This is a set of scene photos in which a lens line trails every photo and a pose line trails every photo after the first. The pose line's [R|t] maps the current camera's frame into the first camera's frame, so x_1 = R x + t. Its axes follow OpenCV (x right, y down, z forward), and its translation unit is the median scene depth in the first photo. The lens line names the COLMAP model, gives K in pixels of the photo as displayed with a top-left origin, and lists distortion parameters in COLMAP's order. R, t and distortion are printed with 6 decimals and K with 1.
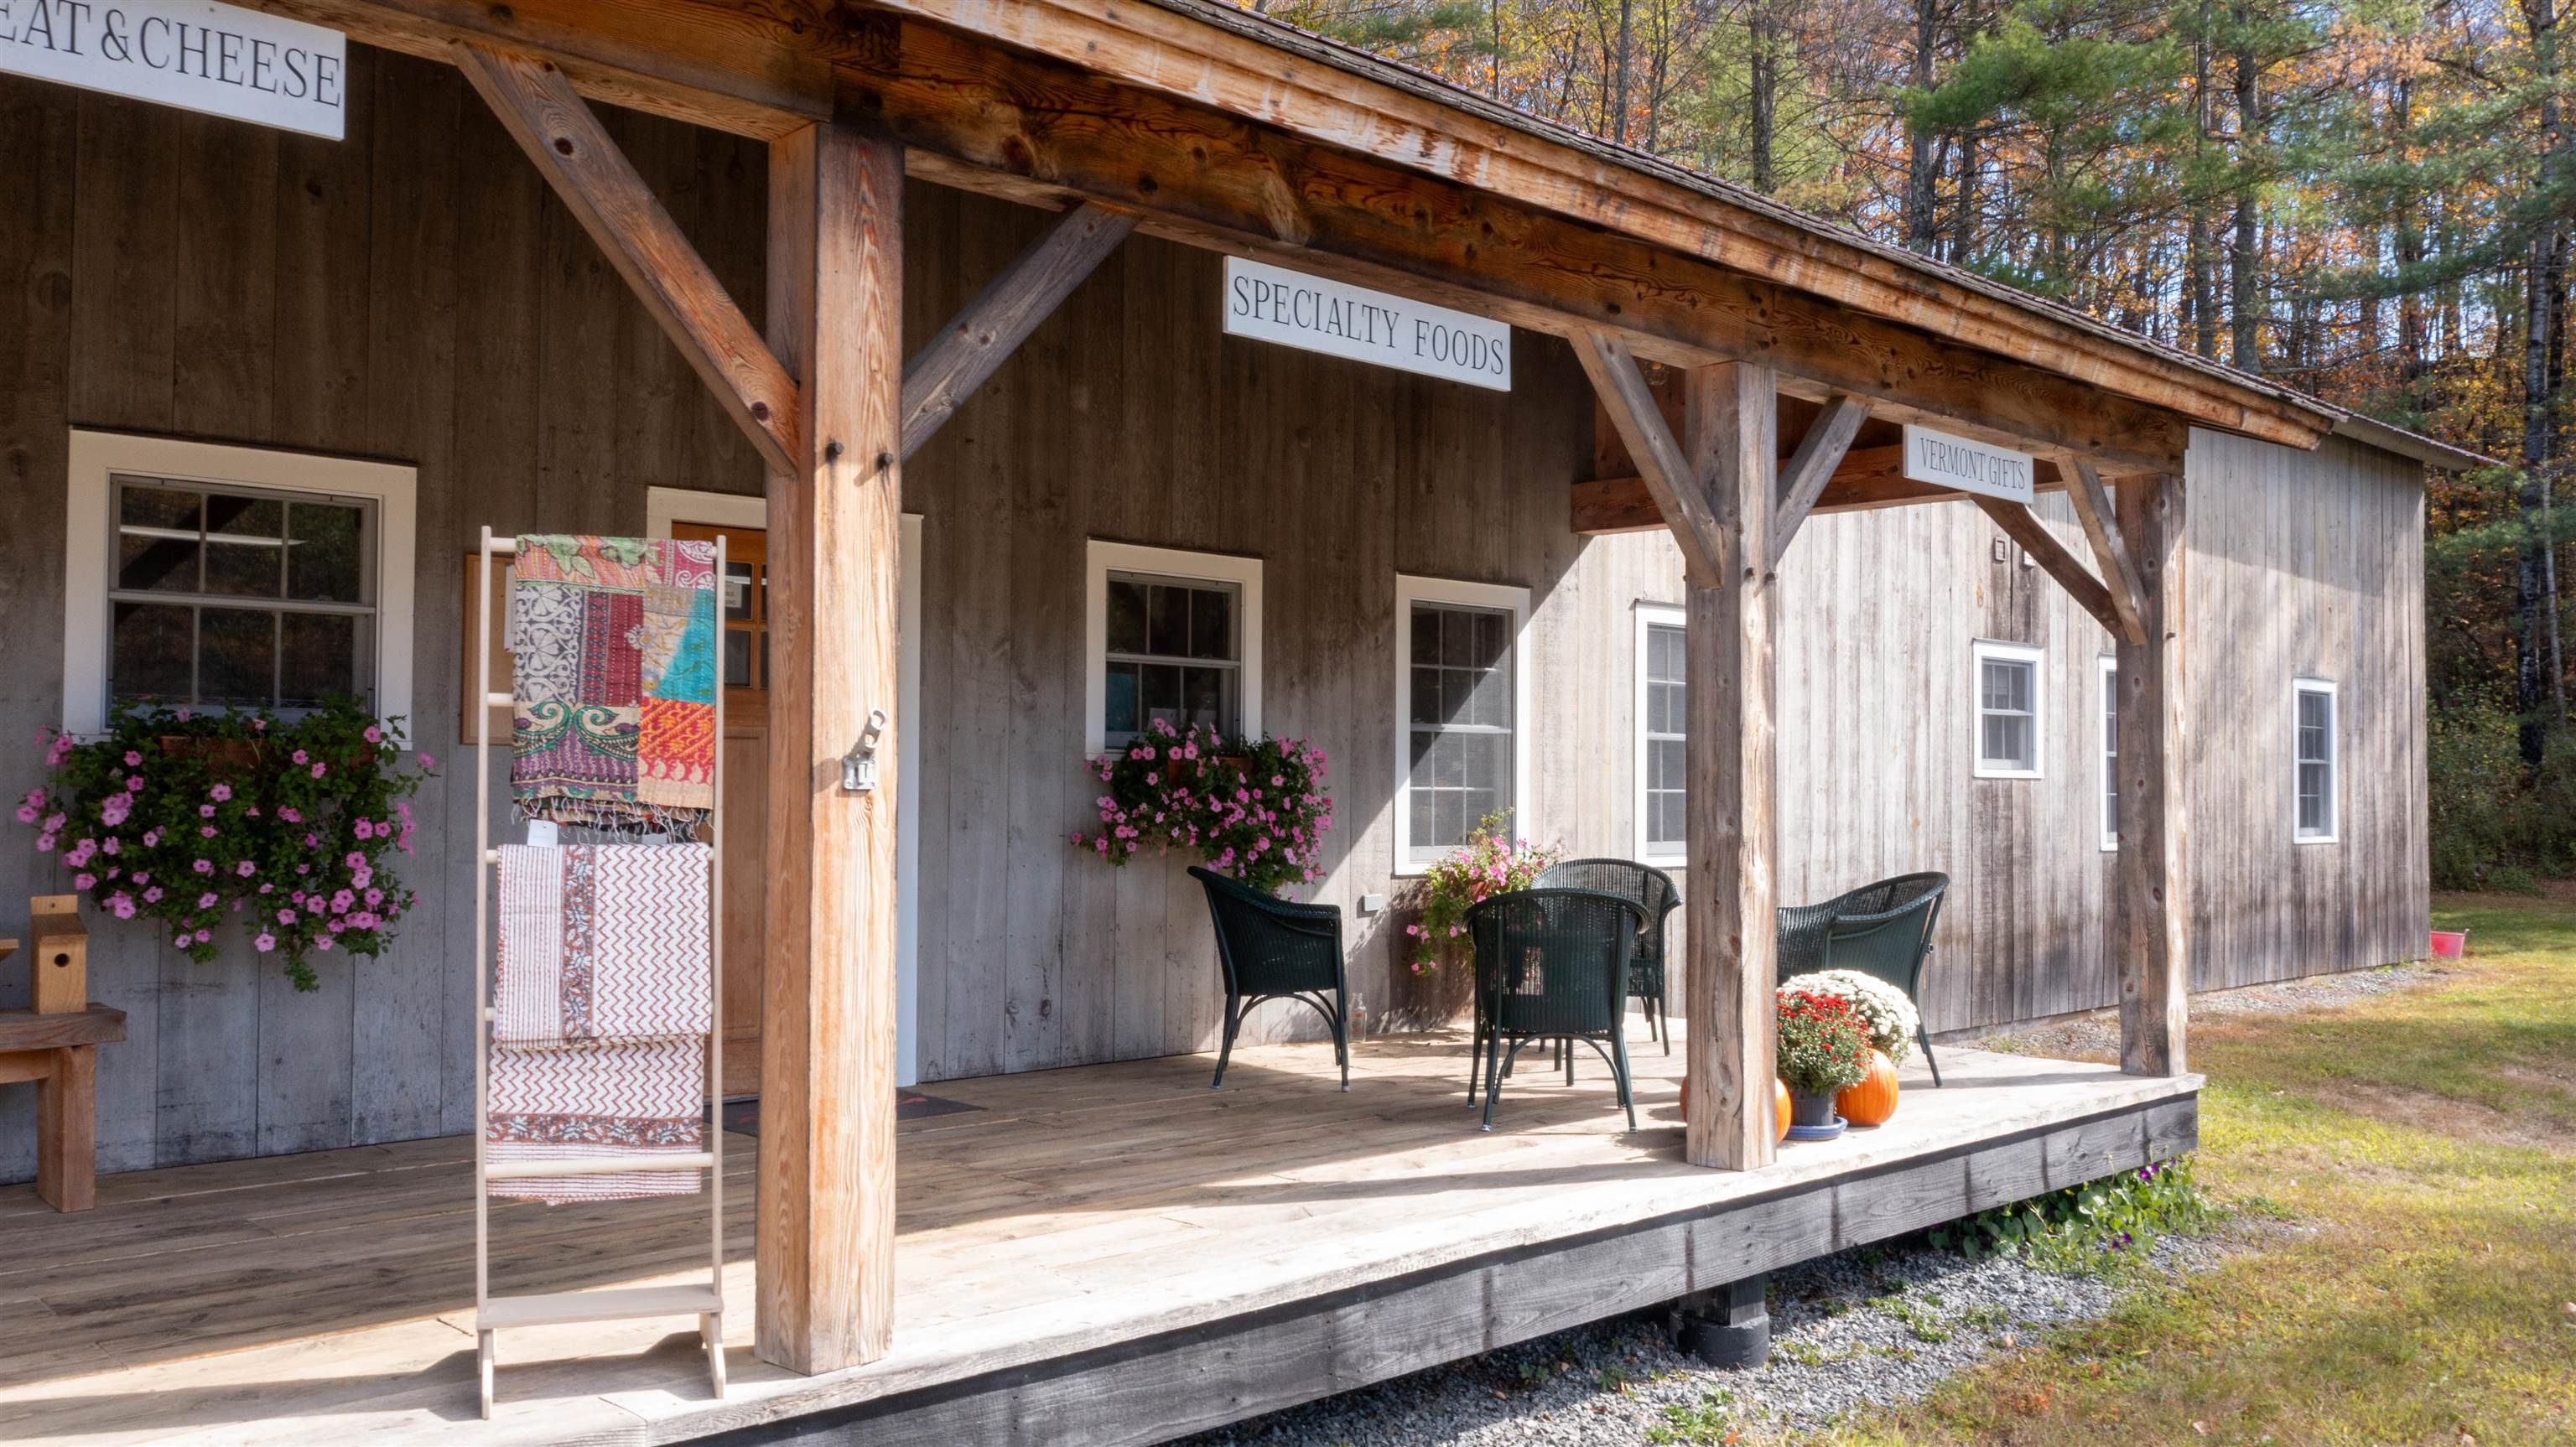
lens RADIAL K [[2047.7, 0, 1288.0], [0, 2047.7, 723.5], [0, 0, 1]] dist [-0.018587, 0.004903]
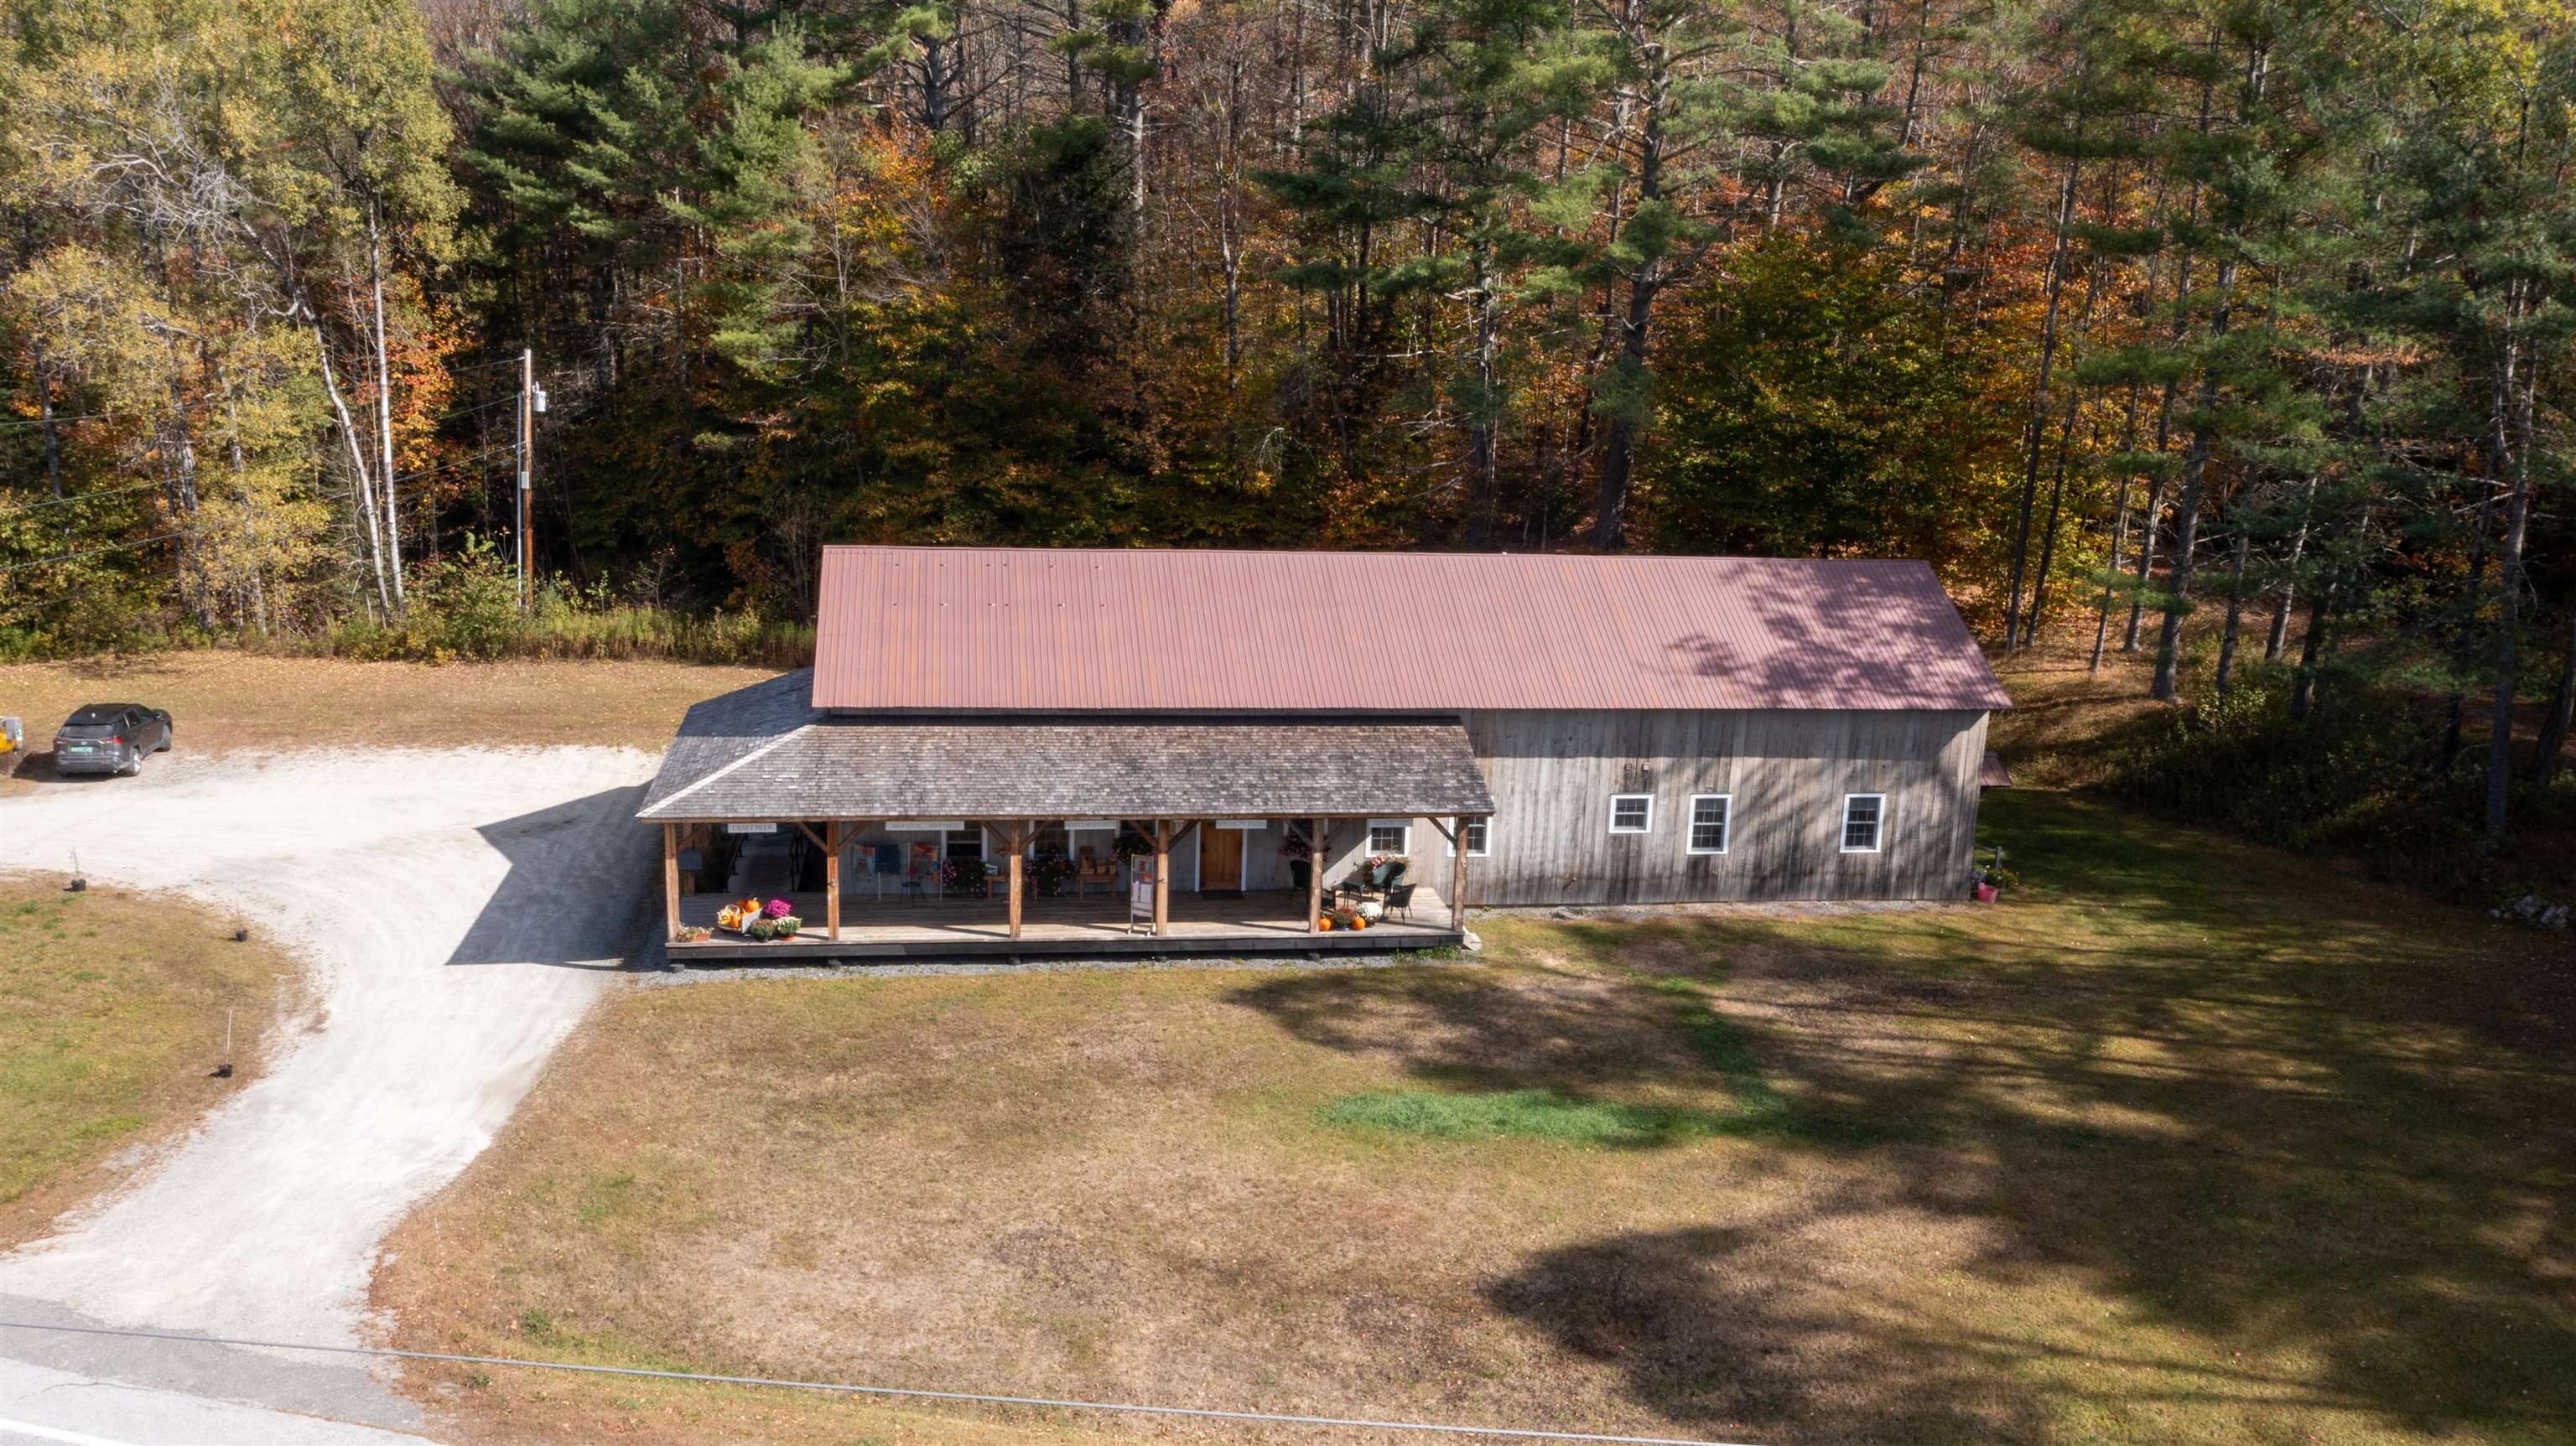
lens RADIAL K [[2159.6, 0, 1288.0], [0, 2159.6, 723.0], [0, 0, 1]] dist [-0.003942, 0.001722]
pose [[0.823944, 0.145299, -0.547727, 2.657475], [-0.013836, 0.971439, 0.236887, -1.441064], [0.566503, -0.187603, 0.802421, -3.118688]]
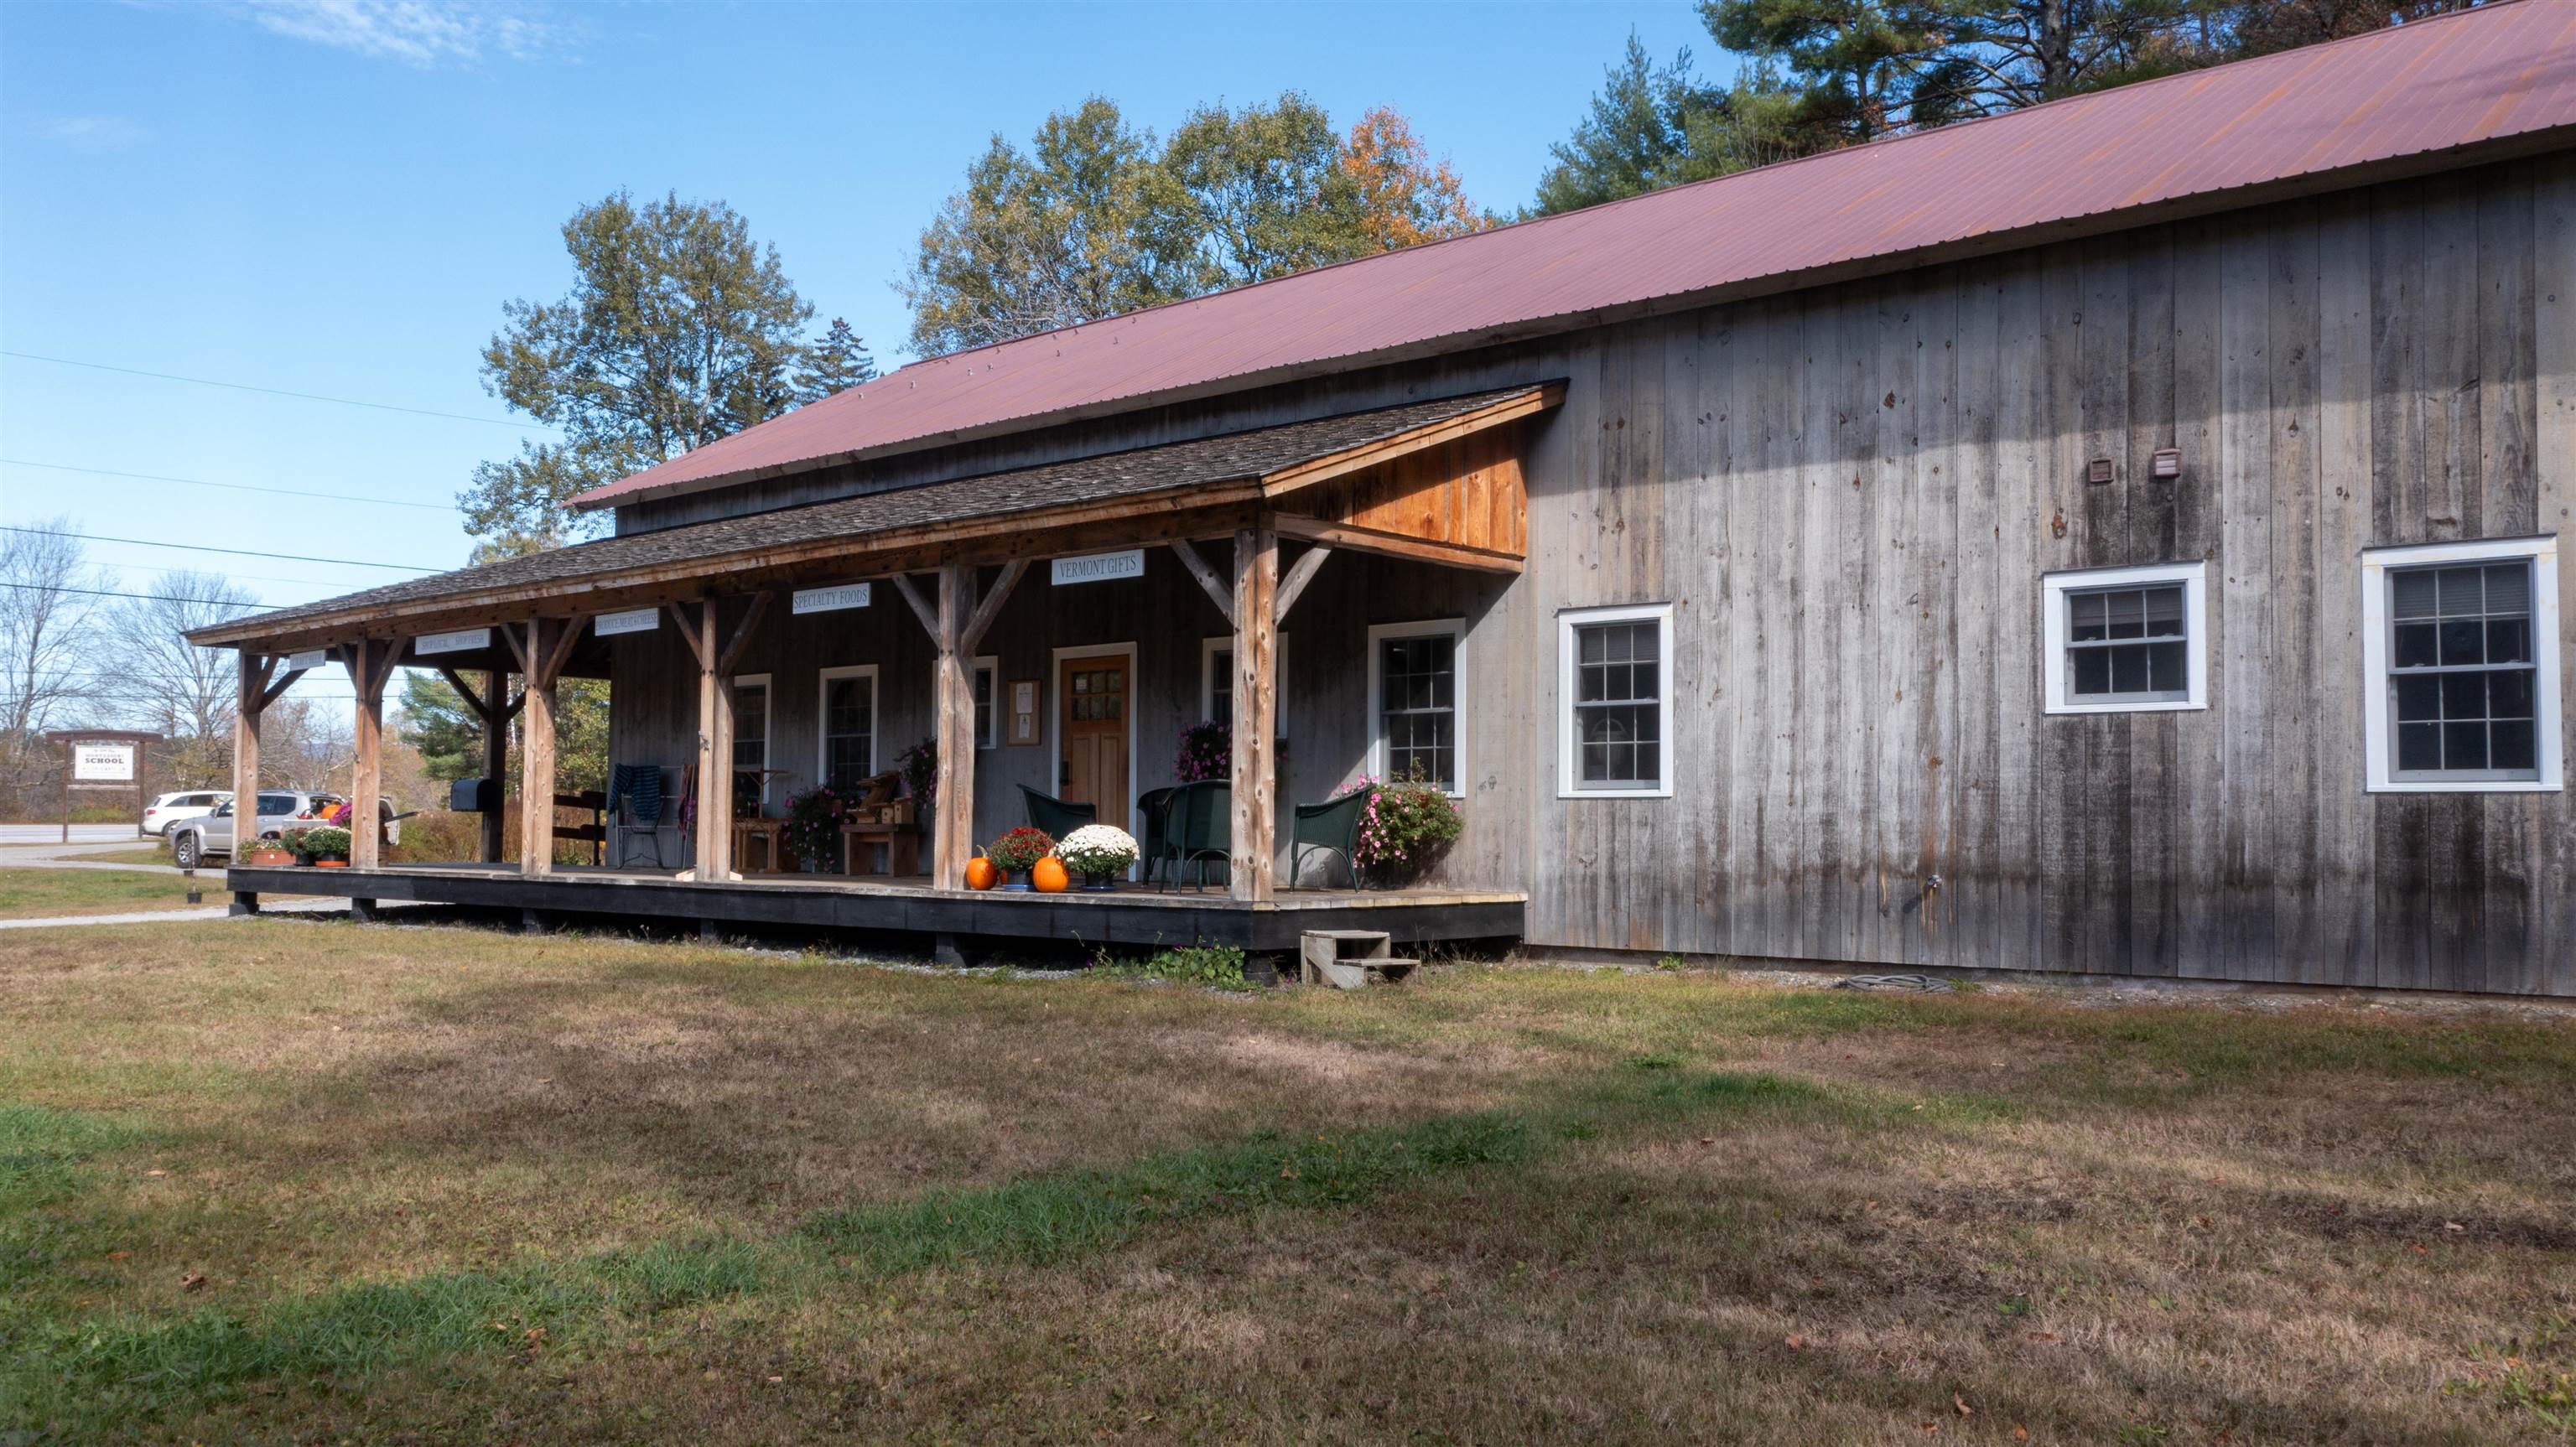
lens RADIAL K [[2047.7, 0, 1288.0], [0, 2047.7, 723.5], [0, 0, 1]] dist [-0.018587, 0.004903]
pose [[0.091821, -0.059394, -0.994003, 1.831068], [0.024856, 0.998045, -0.057339, 0.111993], [0.995465, -0.019442, 0.093118, 0.792481]]
